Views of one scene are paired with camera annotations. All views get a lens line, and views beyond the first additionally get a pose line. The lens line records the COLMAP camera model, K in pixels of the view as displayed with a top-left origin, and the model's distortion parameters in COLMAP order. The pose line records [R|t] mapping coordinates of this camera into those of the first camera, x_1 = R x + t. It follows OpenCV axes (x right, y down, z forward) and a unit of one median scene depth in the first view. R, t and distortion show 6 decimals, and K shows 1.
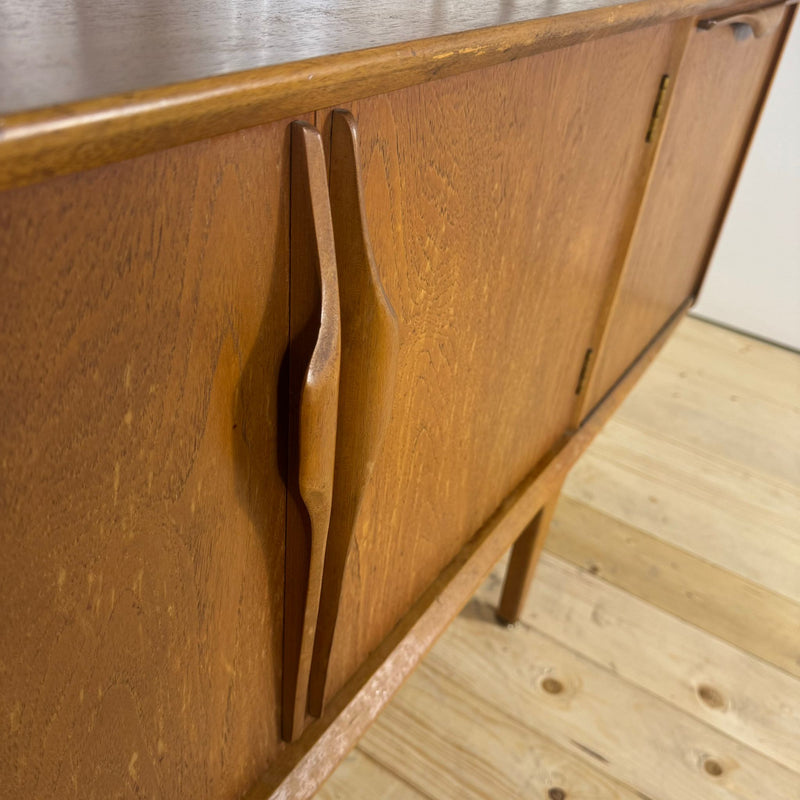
lens RADIAL K [[775.9, 0, 400.0], [0, 775.9, 400.0], [0, 0, 1]] dist [0.089751, -0.226999]
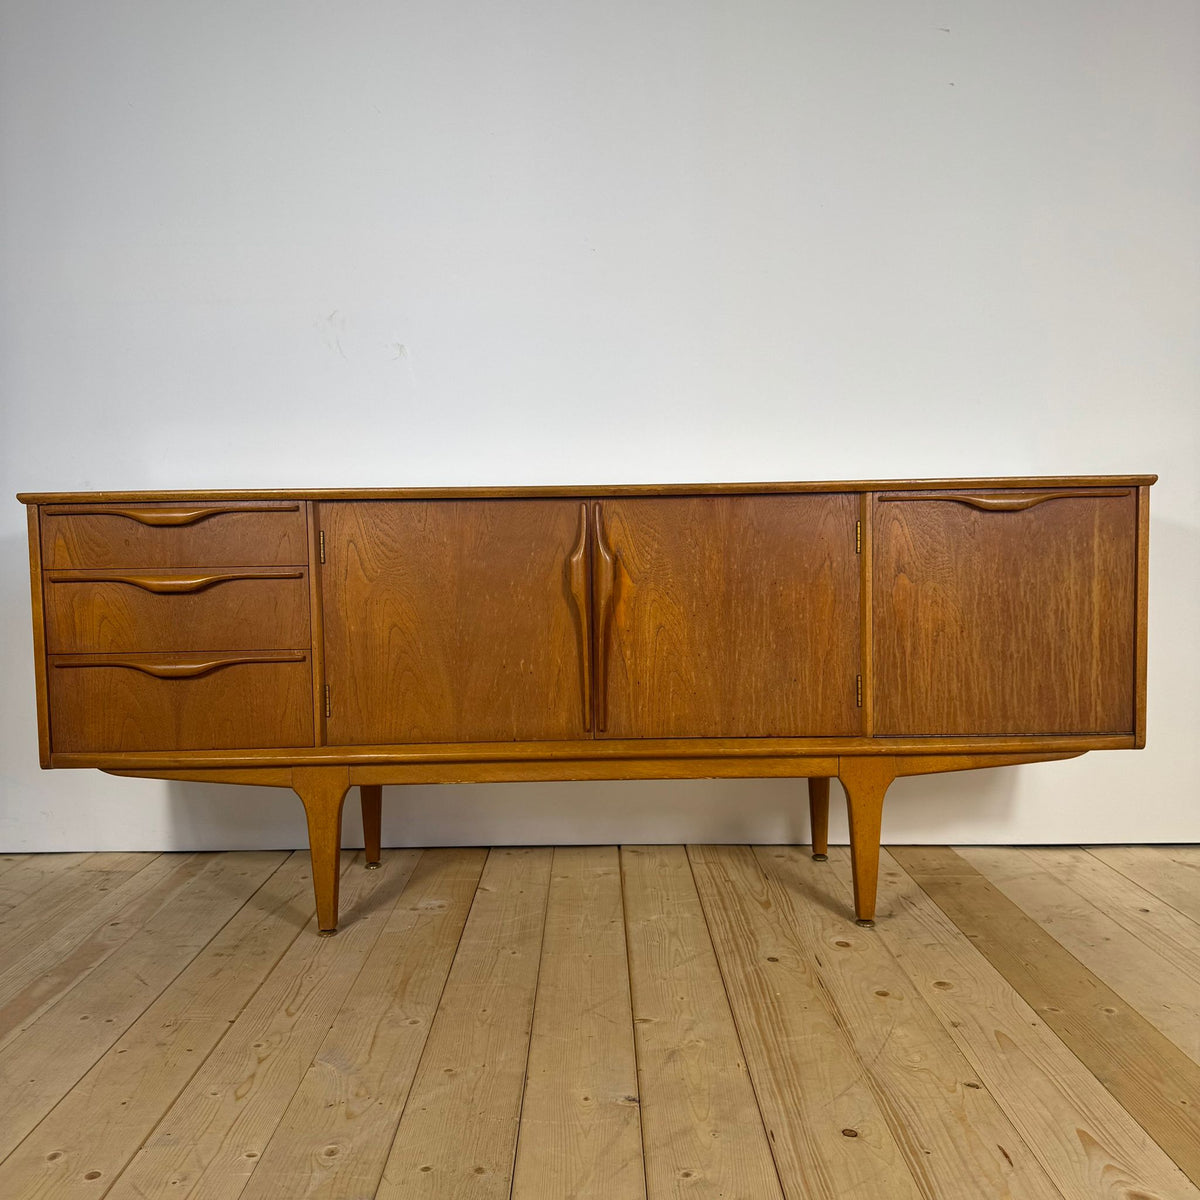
lens RADIAL K [[1123.5, 0, 602.4], [0, 1123.5, 607.6], [0, 0, 1]] dist [0.182963, -0.380657]
pose [[0.549978, -0.054413, -0.833405, 1.516036], [-0.411815, 0.850464, -0.327290, 0.639756], [0.726590, 0.523211, 0.445328, -0.434377]]
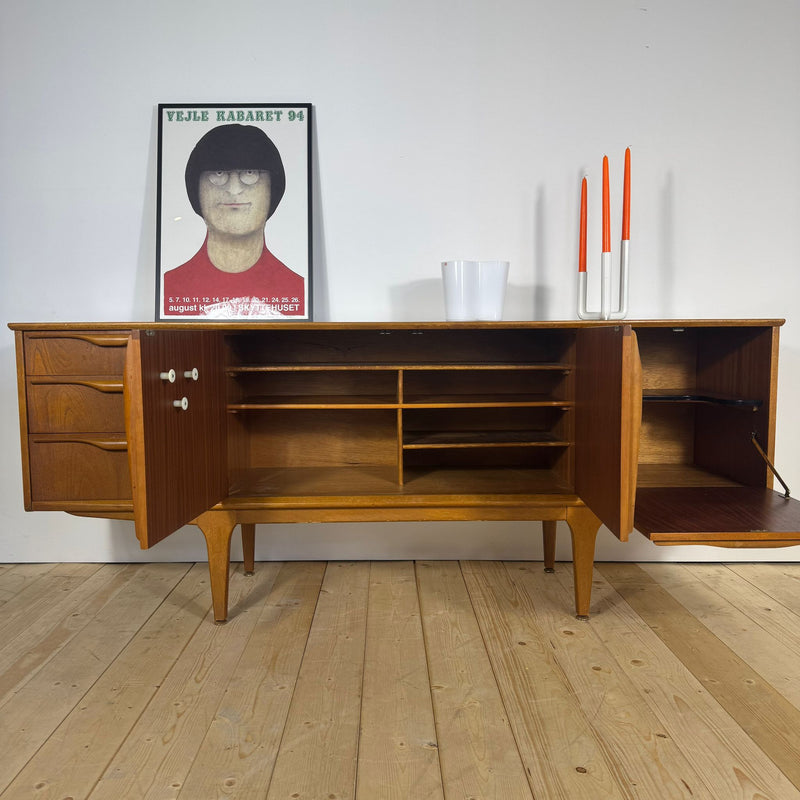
lens RADIAL K [[745.7, 0, 403.0], [0, 745.7, 407.4], [0, 0, 1]] dist [0.175256, -0.352771]
pose [[0.564246, -0.026169, -0.825192, 1.457977], [-0.414834, 0.855180, -0.310773, 0.606888], [0.713820, 0.517670, 0.471676, -0.470805]]
